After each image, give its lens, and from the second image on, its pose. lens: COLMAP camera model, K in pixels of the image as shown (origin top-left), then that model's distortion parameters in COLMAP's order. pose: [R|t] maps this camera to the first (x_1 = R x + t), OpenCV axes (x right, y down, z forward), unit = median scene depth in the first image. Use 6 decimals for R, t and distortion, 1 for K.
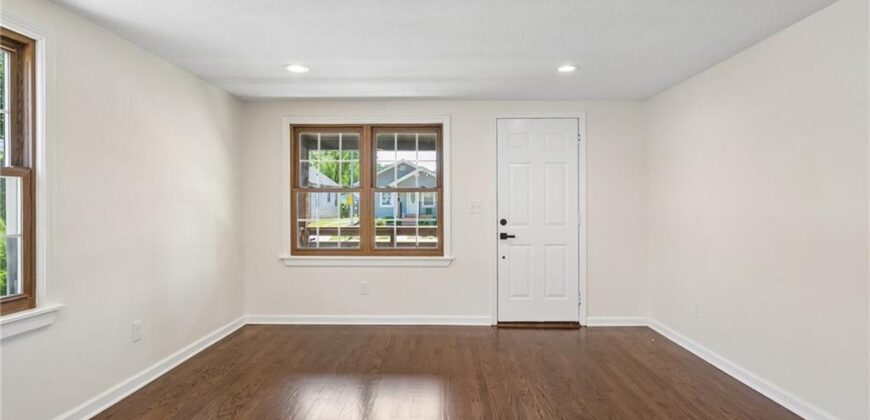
lens RADIAL K [[442.5, 0, 428.3], [0, 442.5, 201.3], [0, 0, 1]] dist [0.002933, 0.000710]
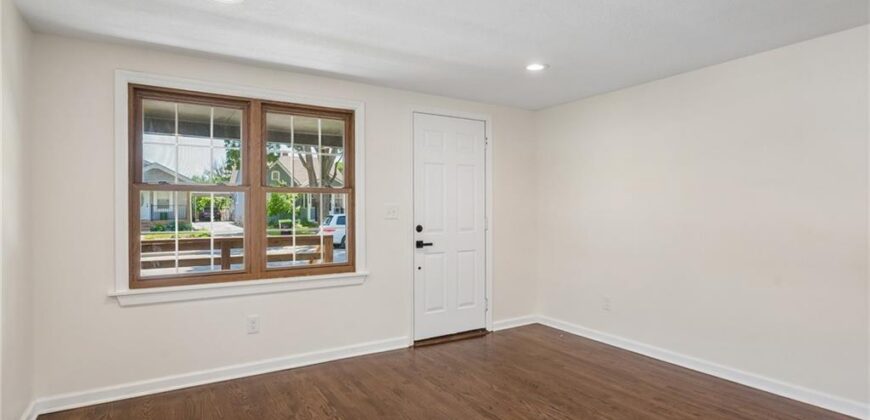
lens RADIAL K [[442.5, 0, 430.4], [0, 442.5, 204.8], [0, 0, 1]] dist [0.002933, 0.000710]
pose [[0.844787, 0.004283, 0.535086, -0.290538], [-0.003932, 0.999991, -0.001796, 0.000358], [-0.535089, -0.000586, 0.844796, 0.234096]]
